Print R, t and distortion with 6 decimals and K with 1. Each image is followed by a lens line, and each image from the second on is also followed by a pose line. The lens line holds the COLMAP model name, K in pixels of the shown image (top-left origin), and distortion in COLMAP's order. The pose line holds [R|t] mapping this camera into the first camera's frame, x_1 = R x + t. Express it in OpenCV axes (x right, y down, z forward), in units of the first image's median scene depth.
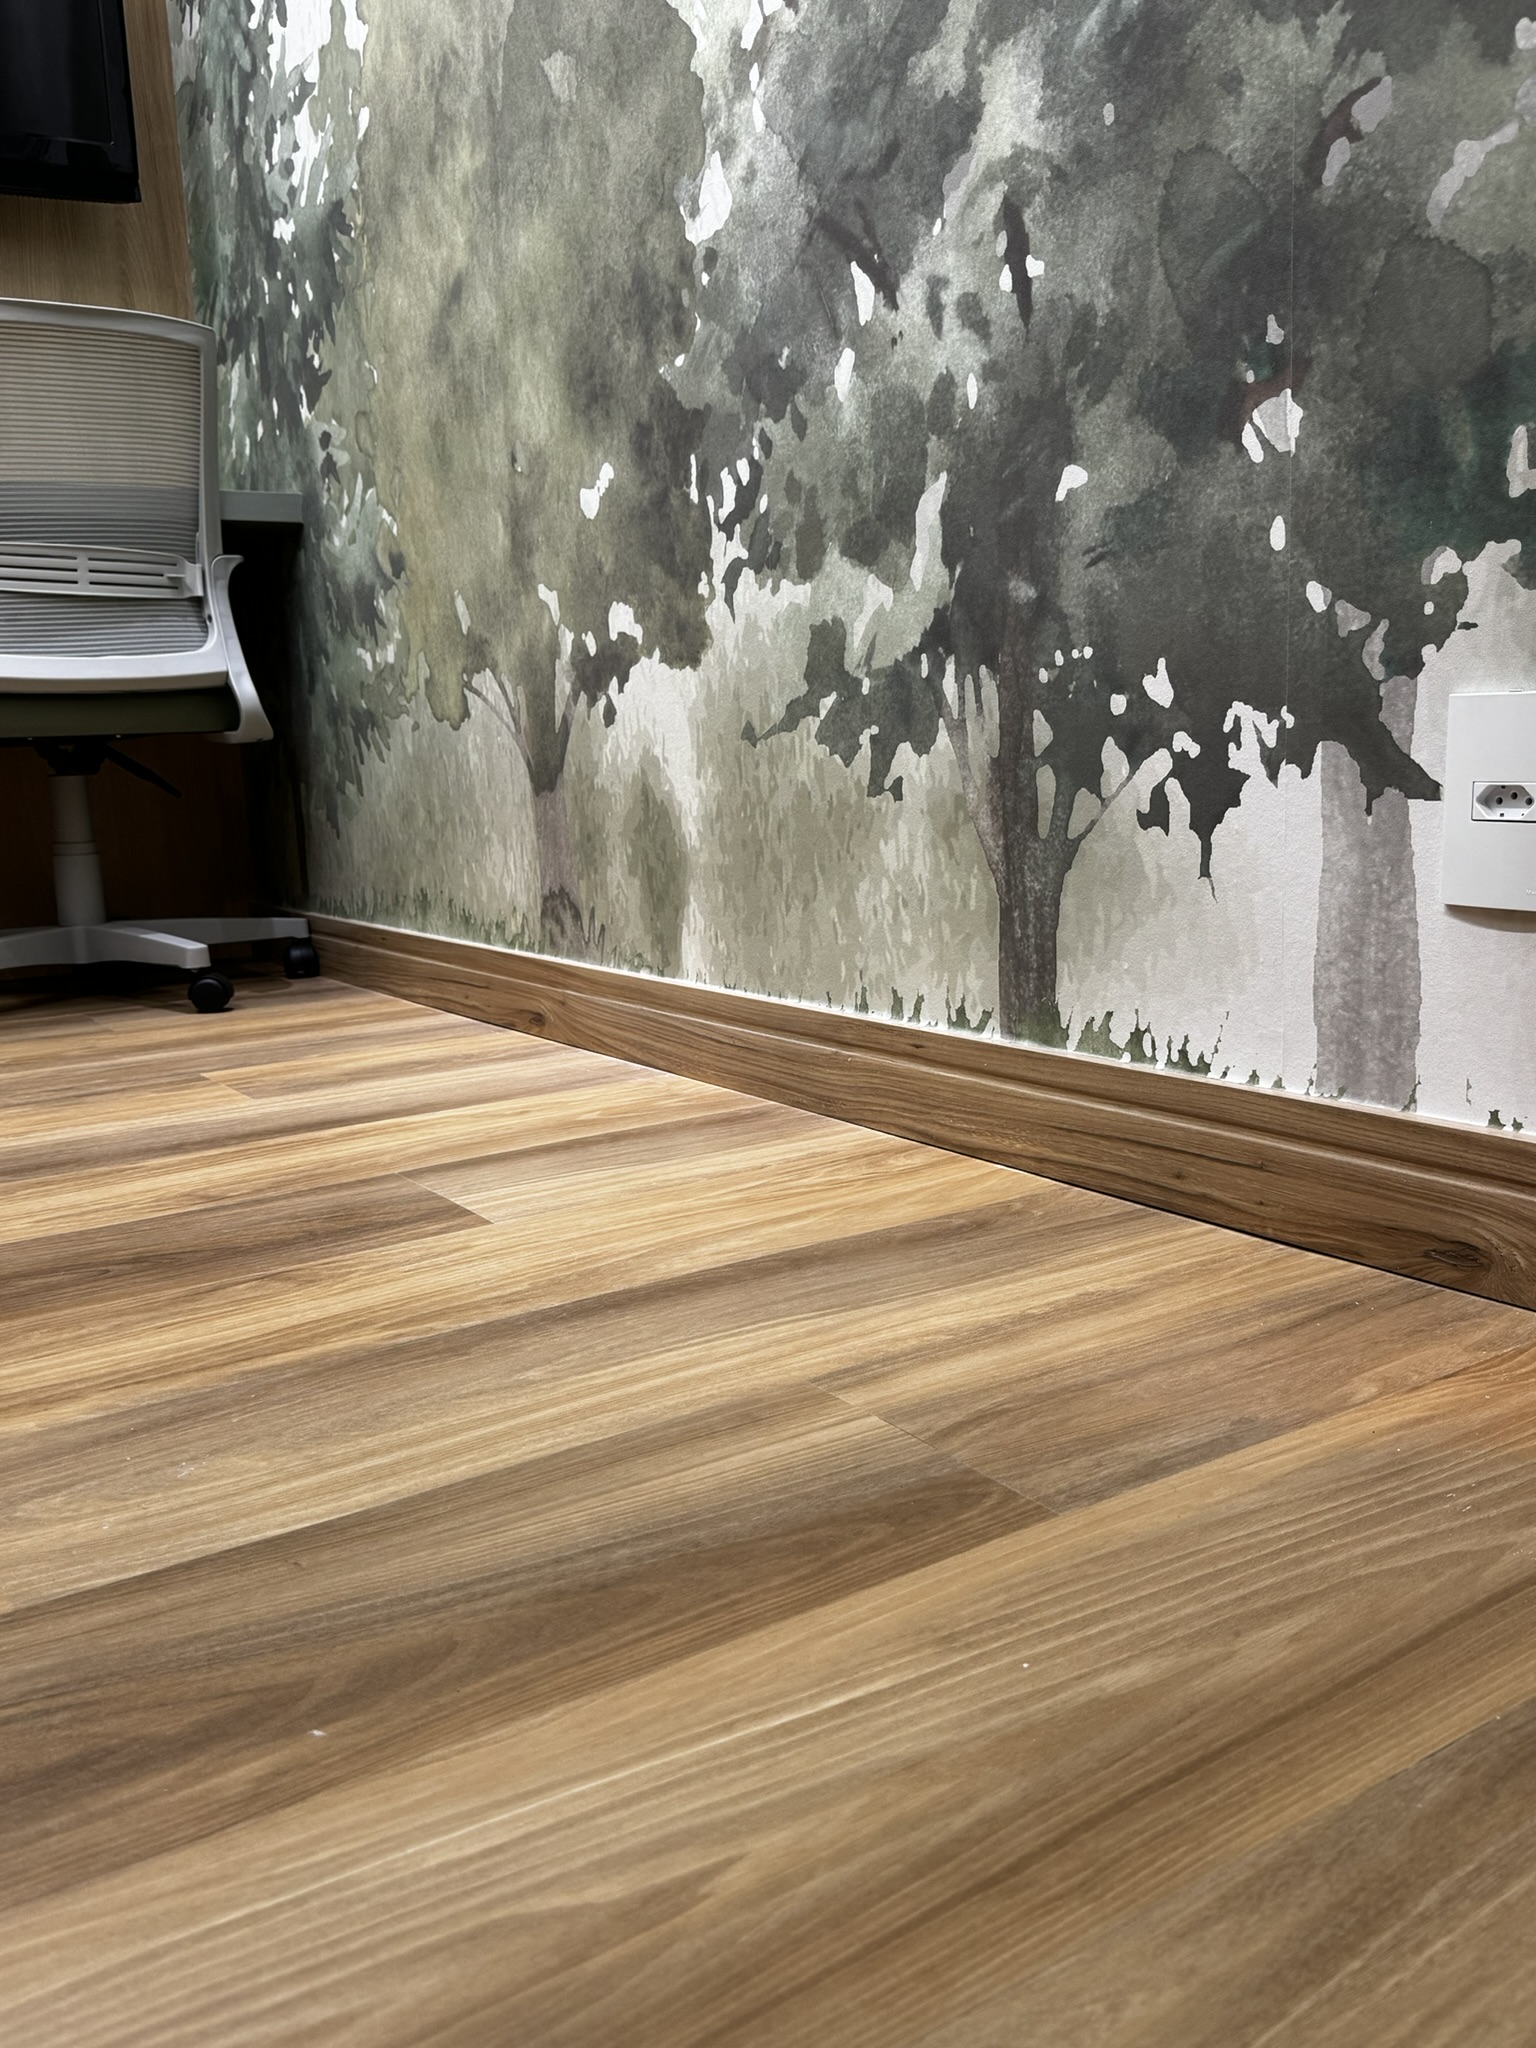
lens RADIAL K [[1707.6, 0, 756.8], [0, 1707.6, 1018.7], [0, 0, 1]] dist [0.009161, -0.014237]
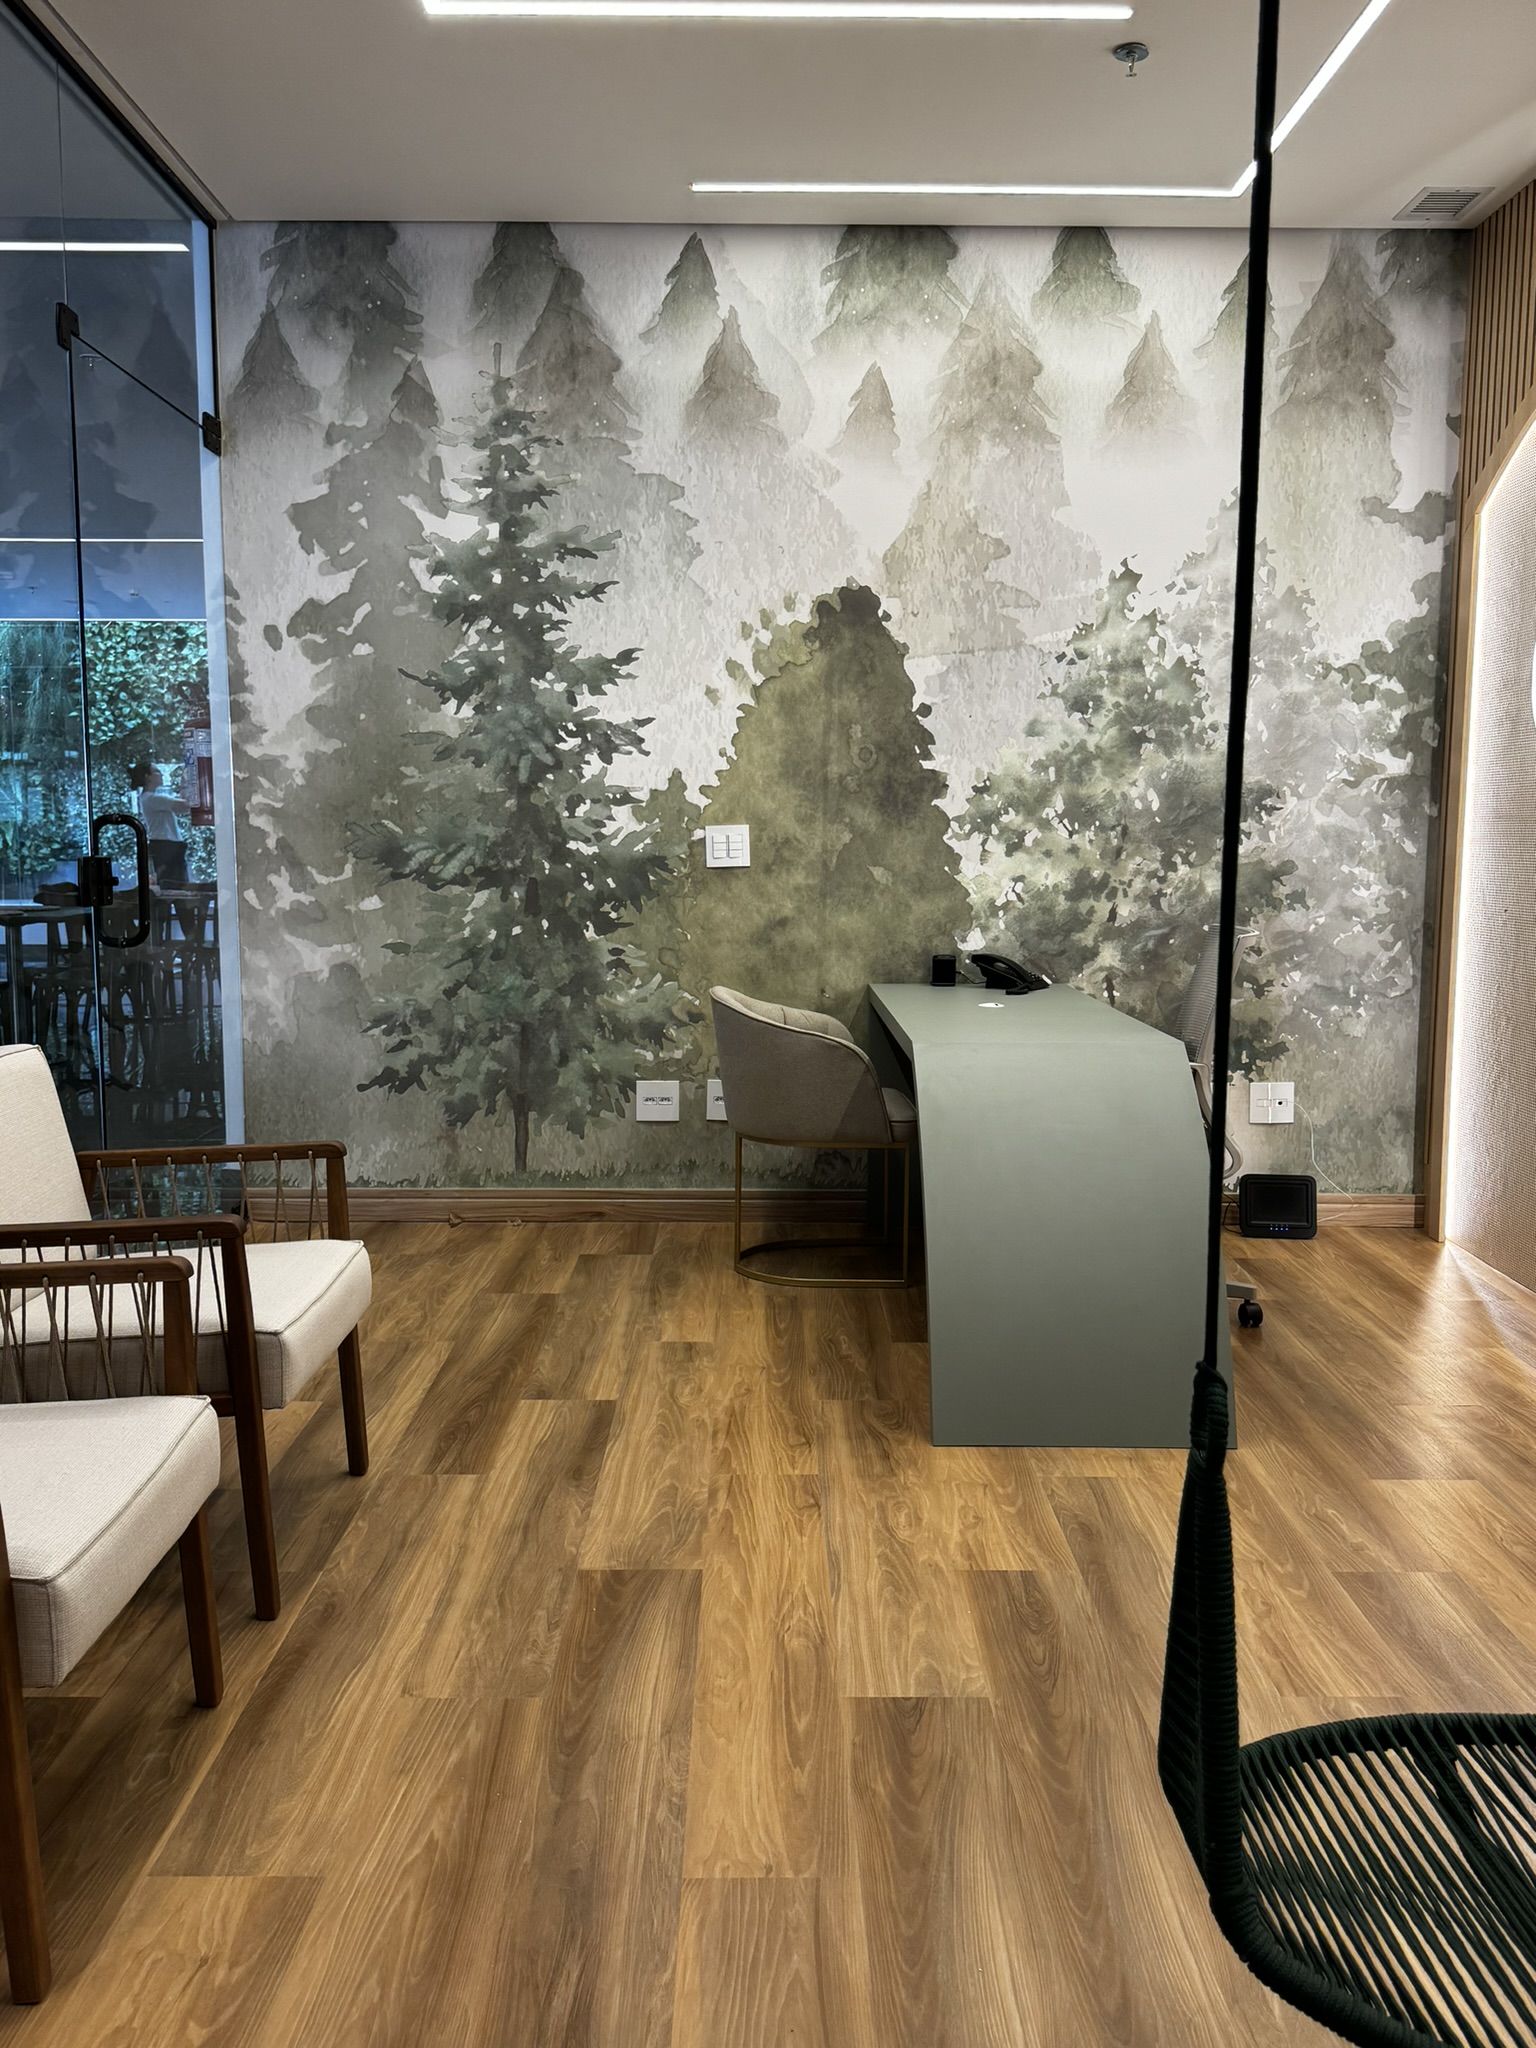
lens RADIAL K [[1661.8, 0, 771.8], [0, 1661.8, 1027.1], [0, 0, 1]] dist [0.196488, -0.427309]
pose [[0.532447, -0.054563, 0.844703, -2.623625], [0.112784, 0.993595, -0.006912, -0.292992], [-0.838916, 0.098949, 0.535191, -0.341947]]
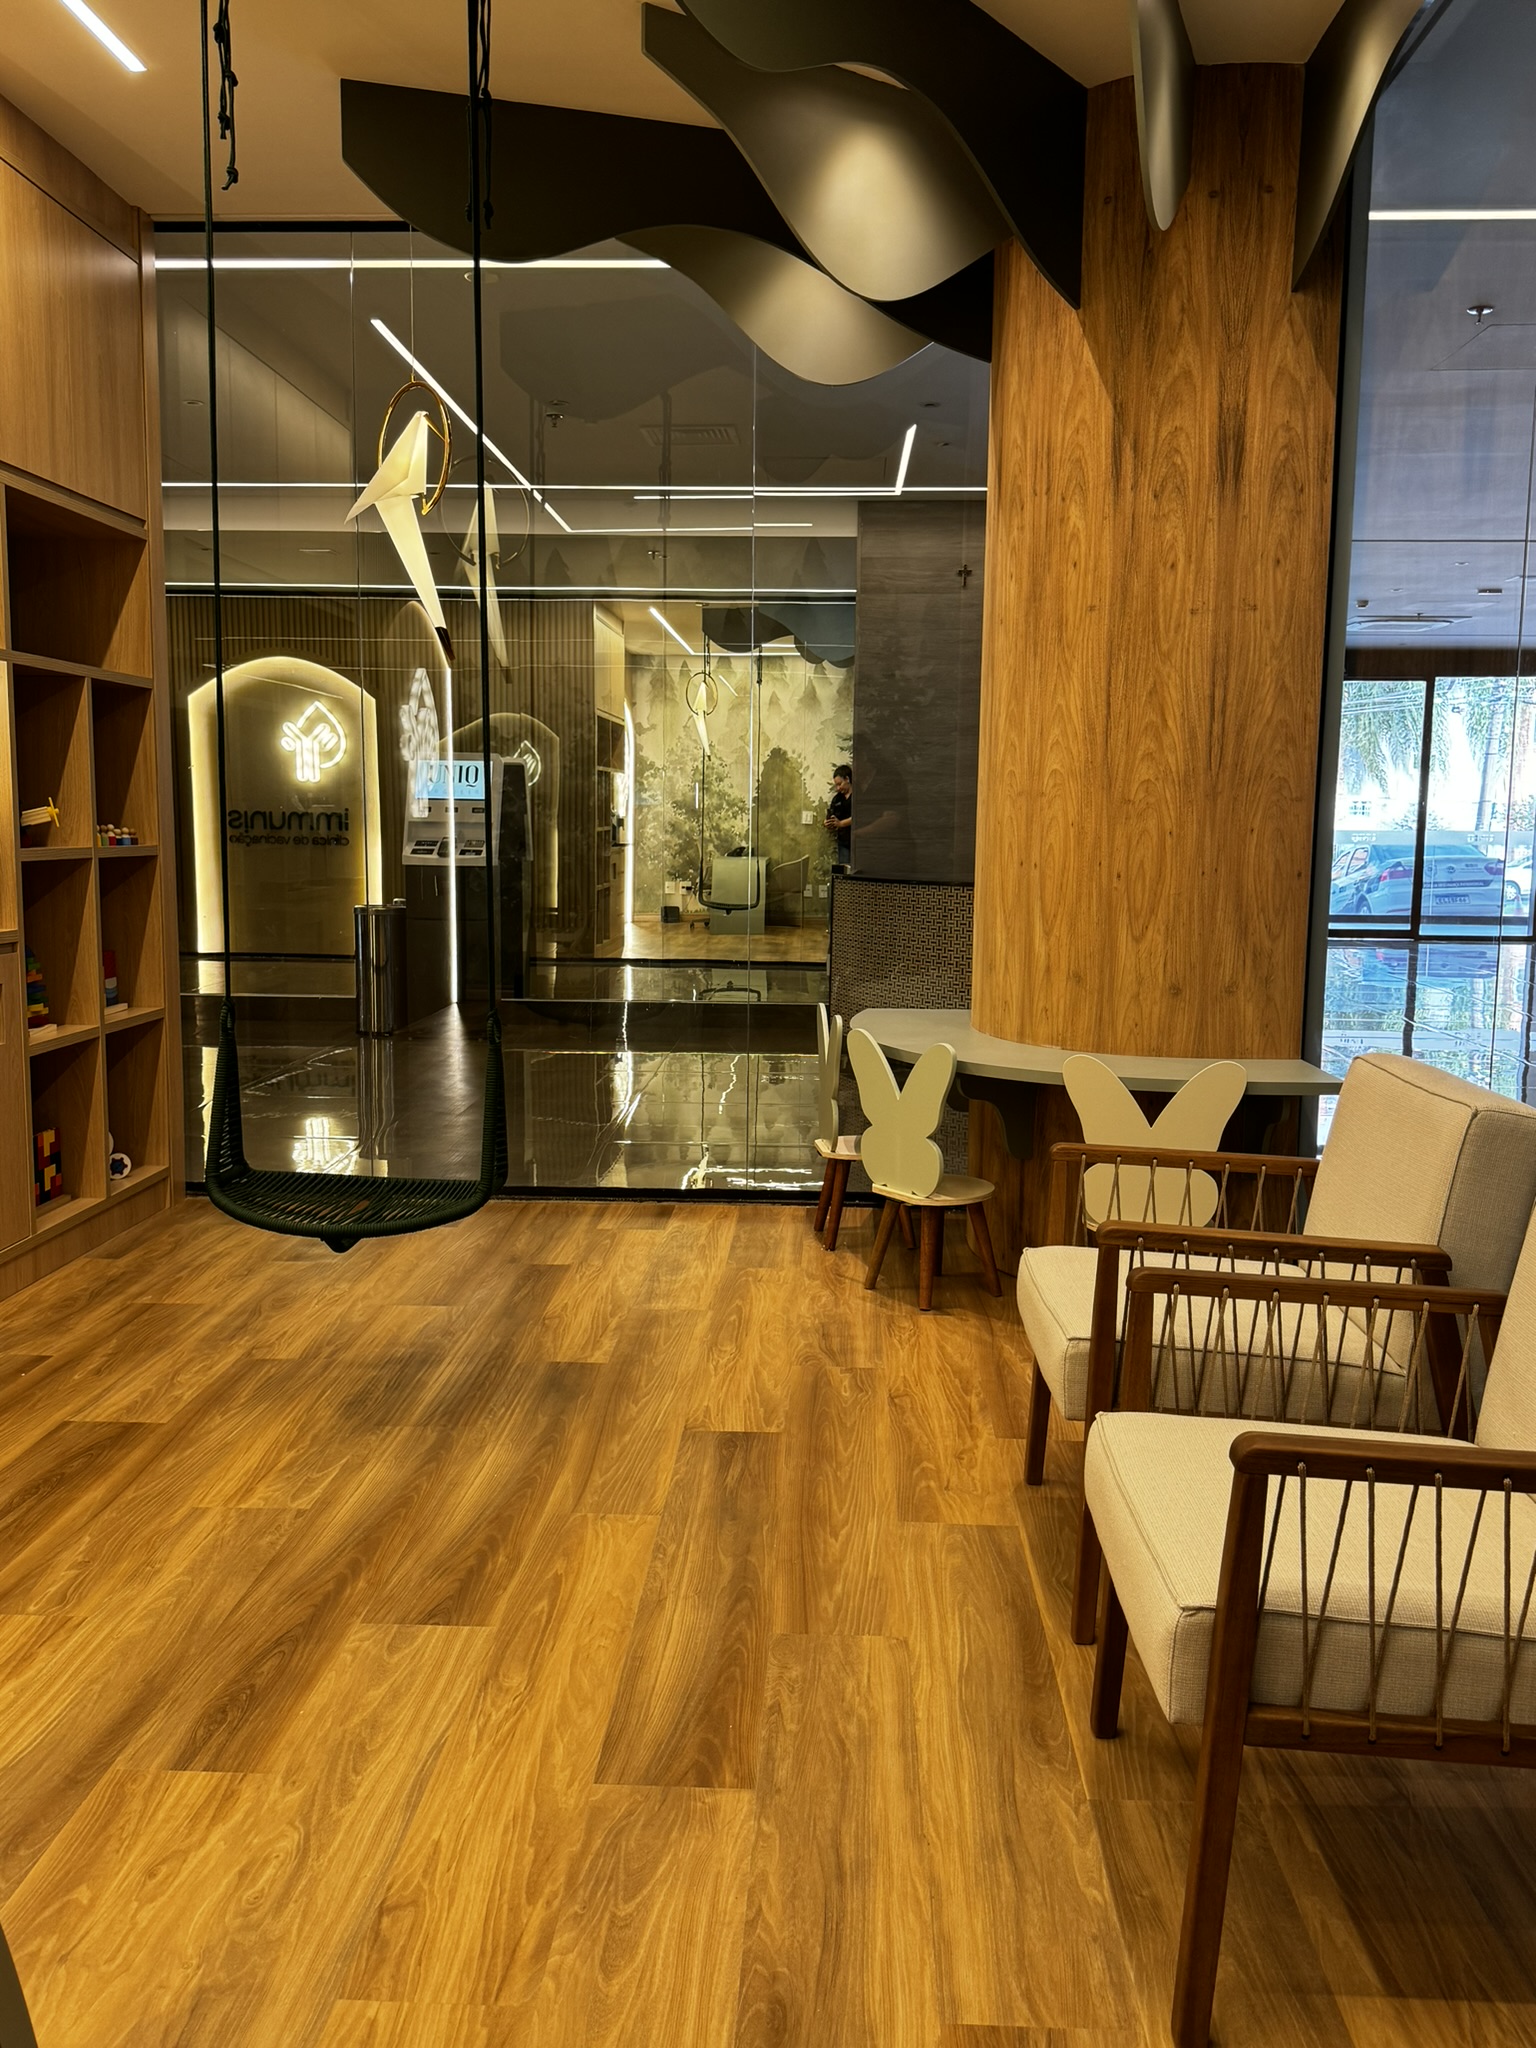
lens RADIAL K [[1662.2, 0, 765.1], [0, 1662.2, 1023.0], [0, 0, 1]] dist [0.175522, -0.363928]
pose [[-0.579343, 0.134349, -0.803935, -0.566151], [-0.121169, 0.961167, 0.247943, -0.640116], [0.806027, 0.241056, -0.540567, 1.197479]]
